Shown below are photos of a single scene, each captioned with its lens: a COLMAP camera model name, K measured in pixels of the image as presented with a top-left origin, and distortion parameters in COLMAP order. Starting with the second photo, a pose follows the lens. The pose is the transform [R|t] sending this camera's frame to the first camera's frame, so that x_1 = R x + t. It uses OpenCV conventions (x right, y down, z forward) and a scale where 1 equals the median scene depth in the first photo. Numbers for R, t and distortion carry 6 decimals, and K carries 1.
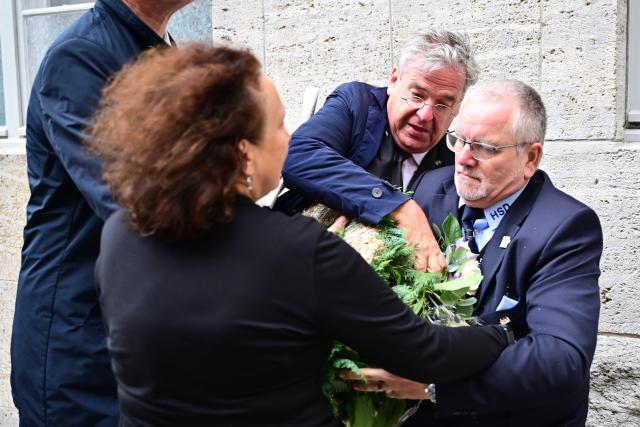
lens RADIAL K [[520.9, 0, 319.4], [0, 520.9, 211.2], [0, 0, 1]] dist [0.013706, 0.006608]
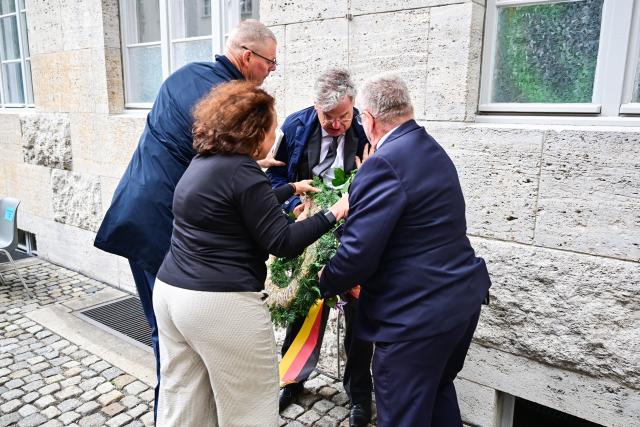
lens RADIAL K [[520.9, 0, 320.6], [0, 520.9, 214.7], [0, 0, 1]] dist [0.013706, 0.006608]
pose [[0.955649, 0.081775, -0.282926, 0.614524], [-0.056810, 0.993821, 0.095357, 0.031808], [0.288976, -0.075055, 0.954390, -0.794077]]
